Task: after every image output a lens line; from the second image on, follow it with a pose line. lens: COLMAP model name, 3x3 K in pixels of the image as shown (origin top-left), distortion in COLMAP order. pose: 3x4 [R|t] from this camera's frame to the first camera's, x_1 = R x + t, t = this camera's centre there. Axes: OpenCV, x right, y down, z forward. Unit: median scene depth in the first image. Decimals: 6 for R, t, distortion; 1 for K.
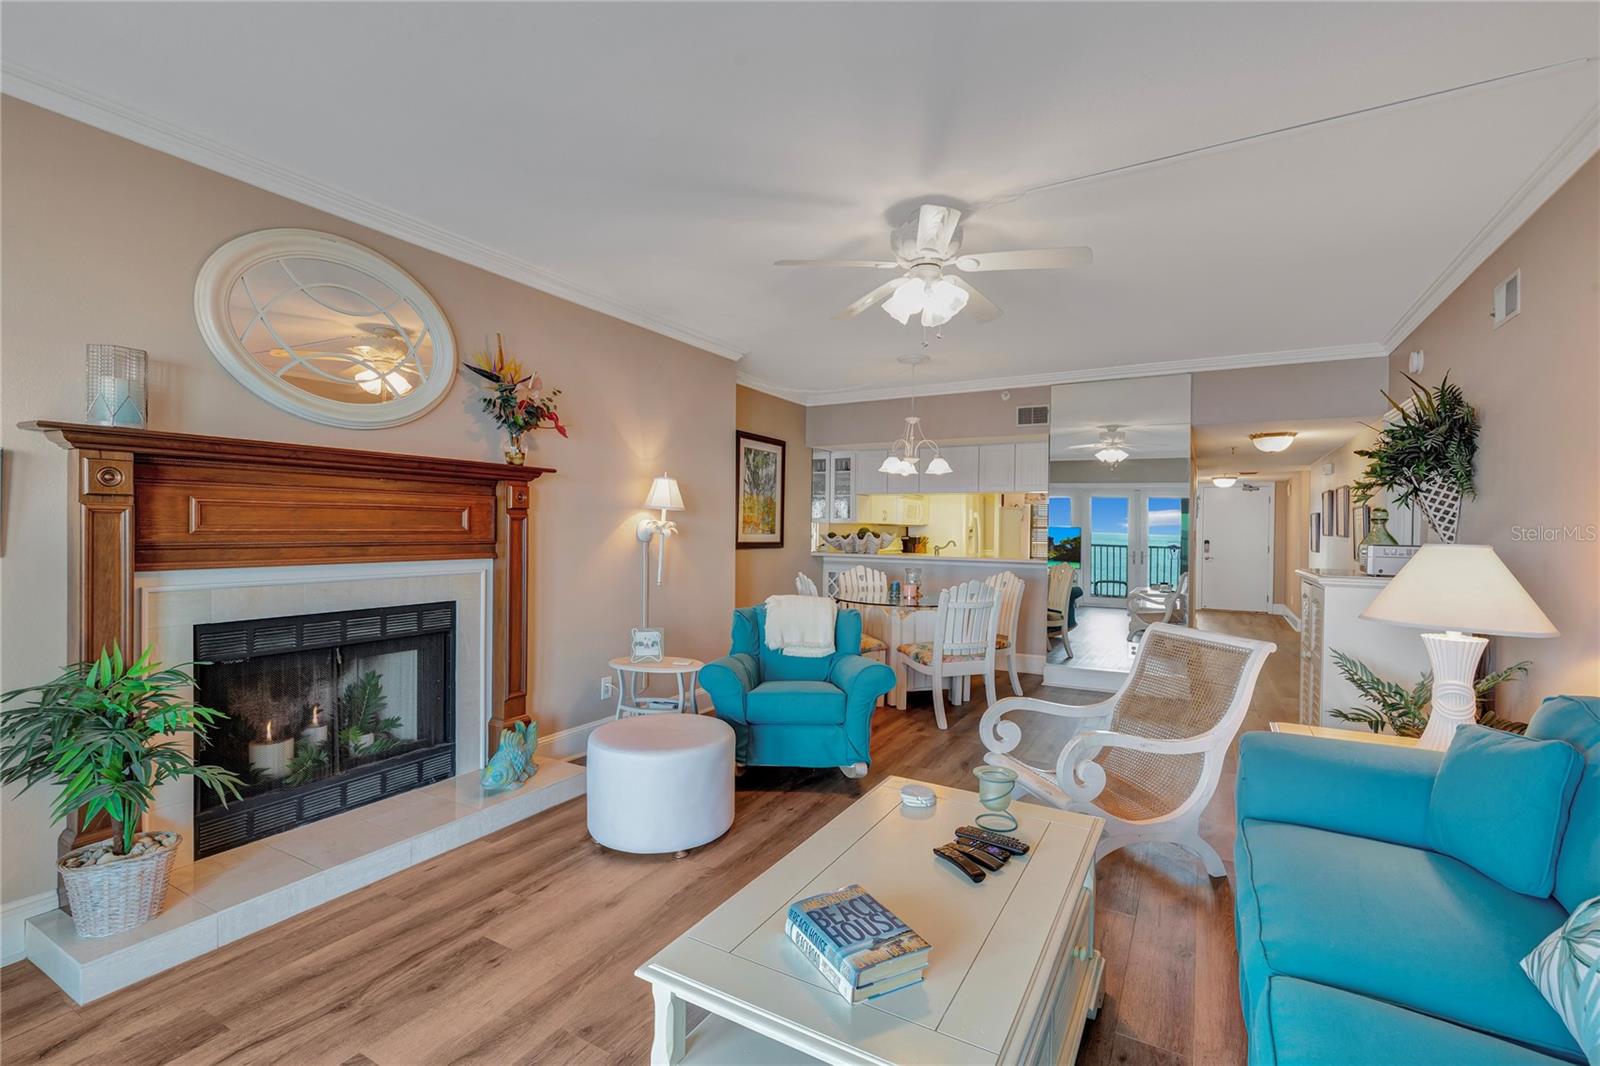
lens RADIAL K [[727.5, 0, 796.4], [0, 727.5, 535.4], [0, 0, 1]] dist [0.006894, 0.000117]
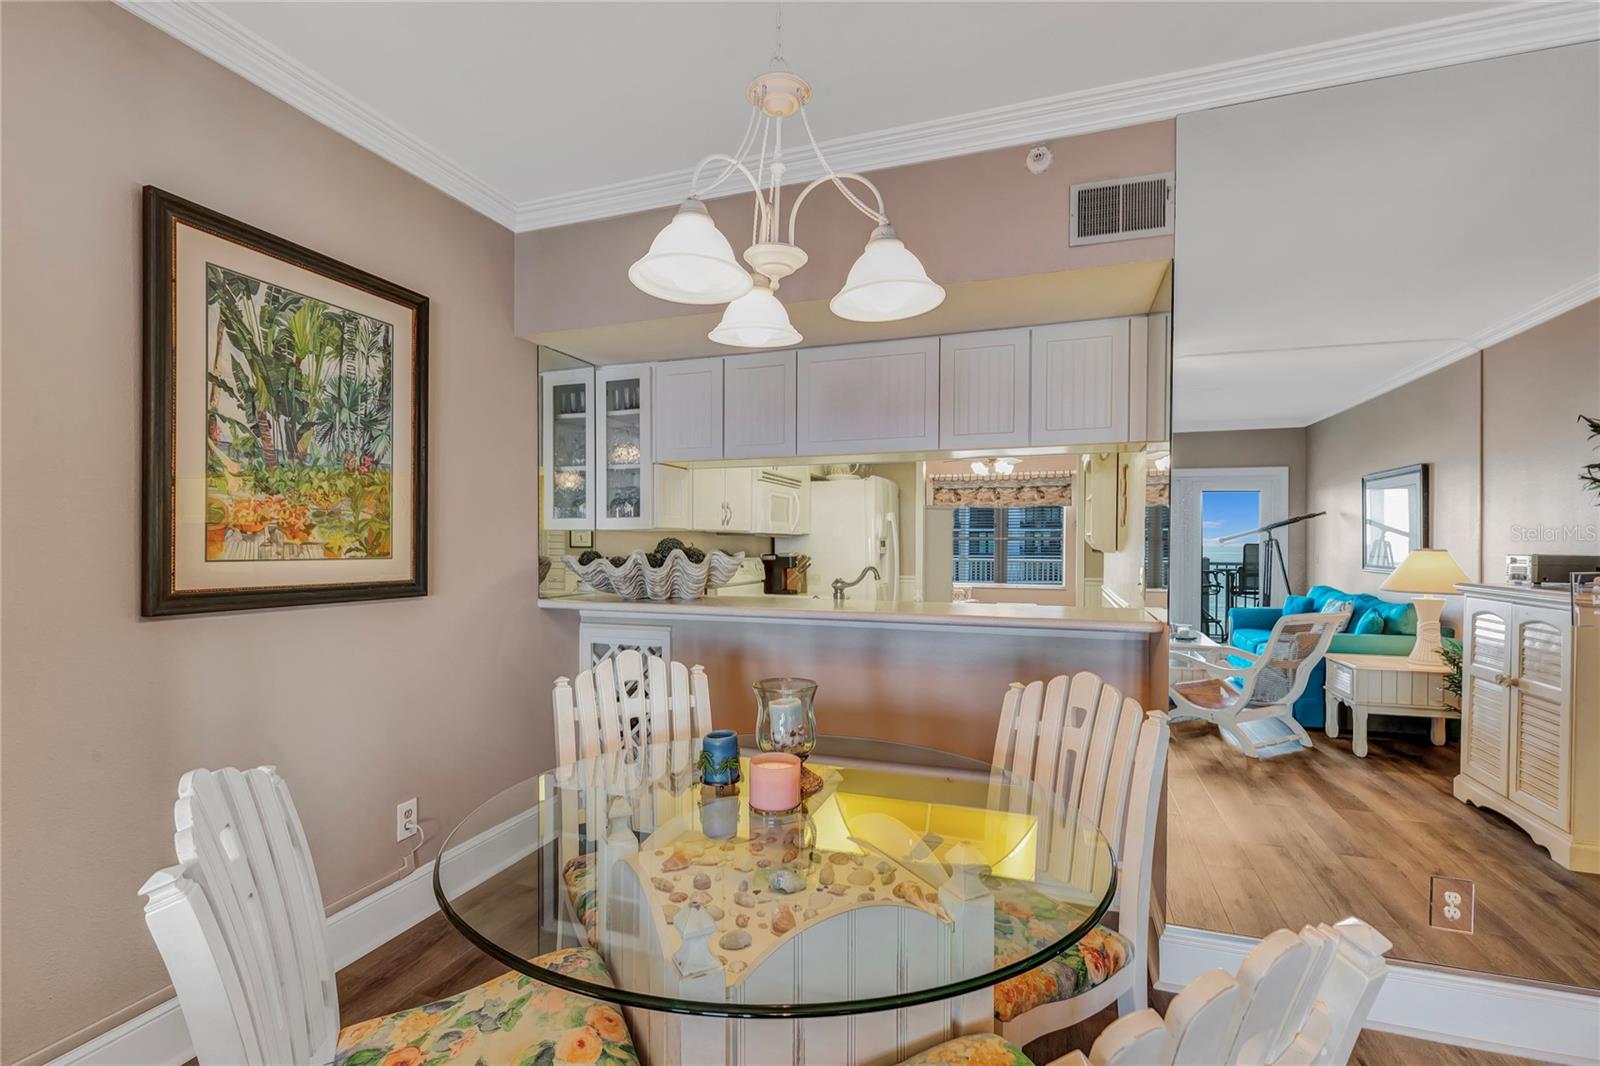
lens RADIAL K [[727.5, 0, 802.6], [0, 727.5, 541.0], [0, 0, 1]] dist [0.006894, 0.000117]
pose [[0.982851, -0.008910, 0.184186, 0.101377], [0.010899, 0.999893, -0.009789, -0.004716], [-0.184079, 0.011628, 0.982843, 0.634097]]
